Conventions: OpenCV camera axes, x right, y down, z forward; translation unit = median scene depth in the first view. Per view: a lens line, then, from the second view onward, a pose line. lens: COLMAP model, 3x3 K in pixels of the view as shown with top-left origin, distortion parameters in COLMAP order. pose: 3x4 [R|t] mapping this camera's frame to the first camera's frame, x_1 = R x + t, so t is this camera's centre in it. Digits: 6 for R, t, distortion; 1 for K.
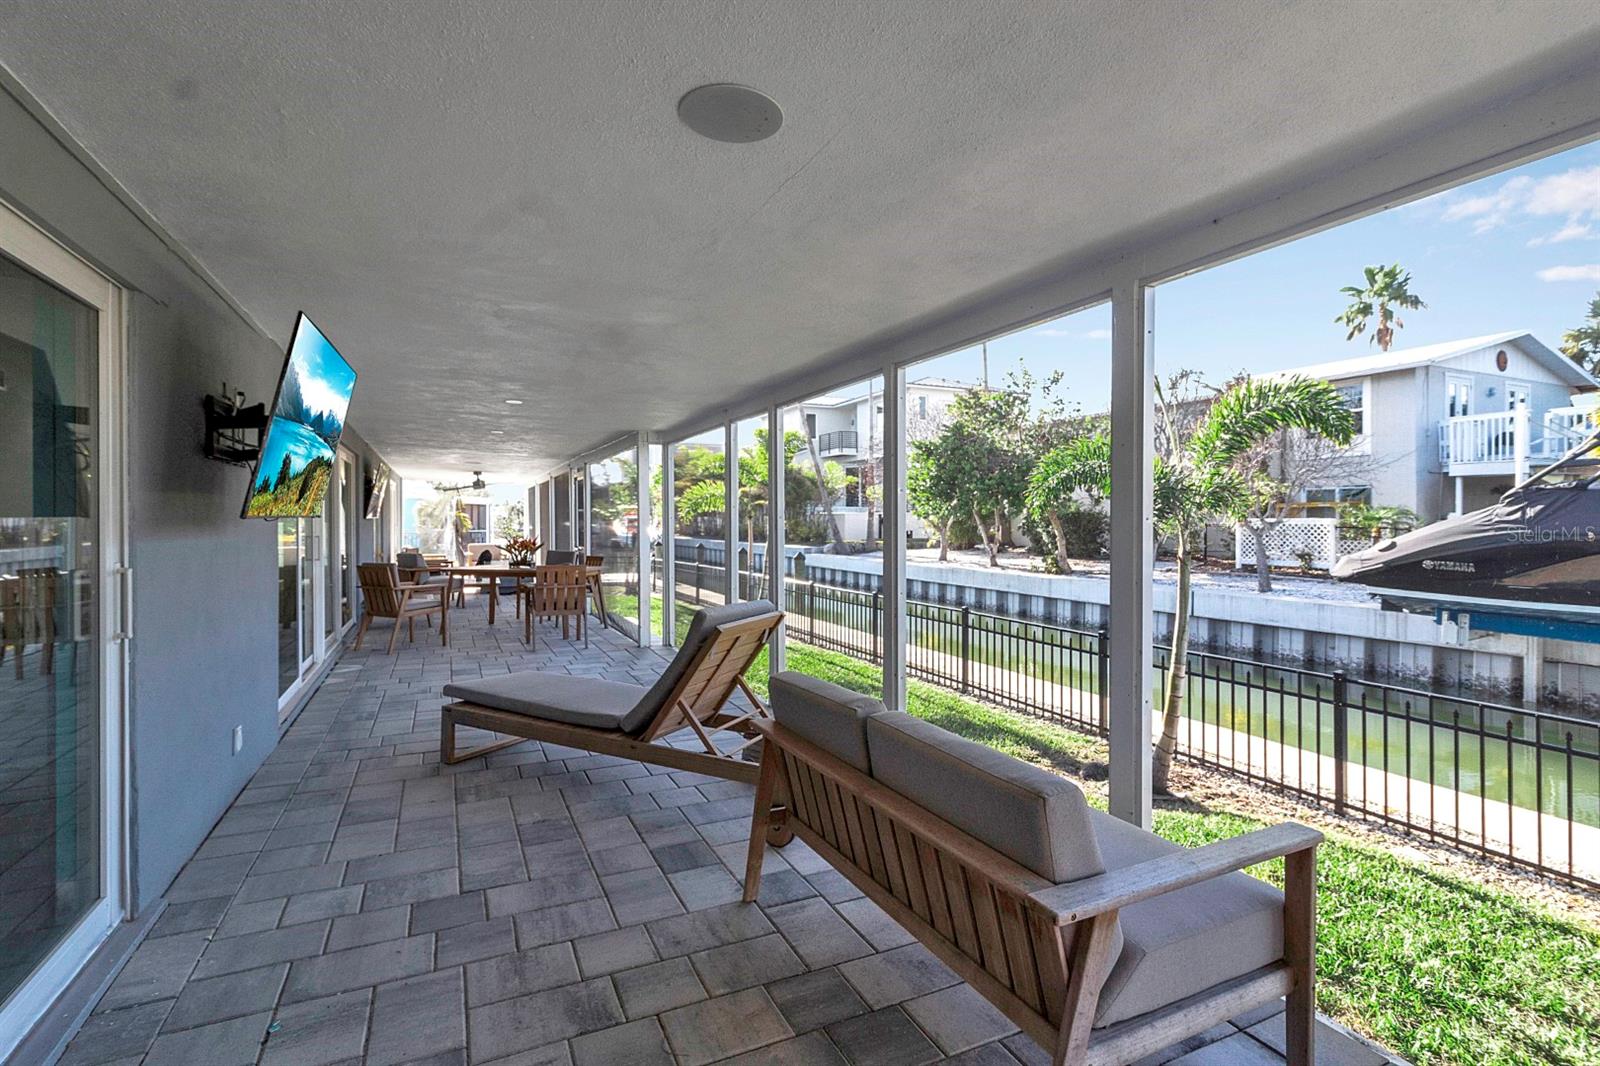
lens RADIAL K [[739.0, 0, 795.9], [0, 739.0, 528.1], [0, 0, 1]] dist [-0.009074, -0.000348]
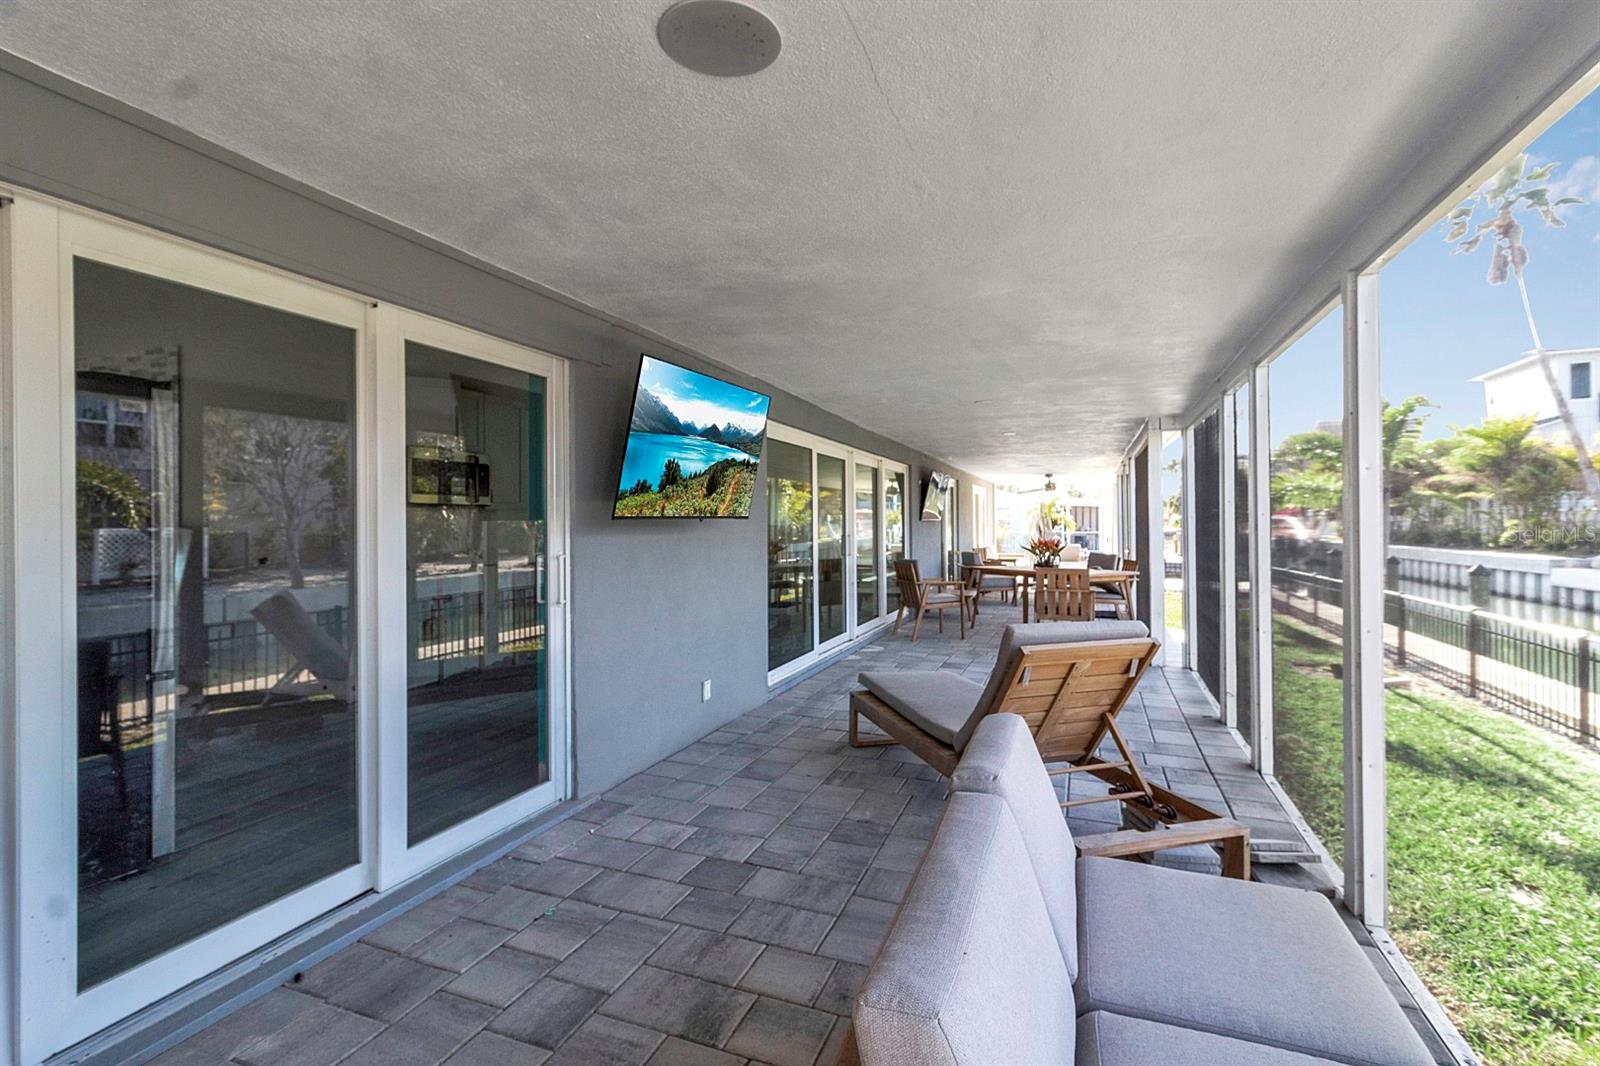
lens RADIAL K [[739.0, 0, 794.5], [0, 739.0, 534.8], [0, 0, 1]] dist [-0.009074, -0.000348]
pose [[0.680051, 0.005488, -0.733144, 0.304449], [-0.002285, 0.999983, 0.005366, 0.013297], [0.733161, -0.001974, 0.680052, 0.267295]]
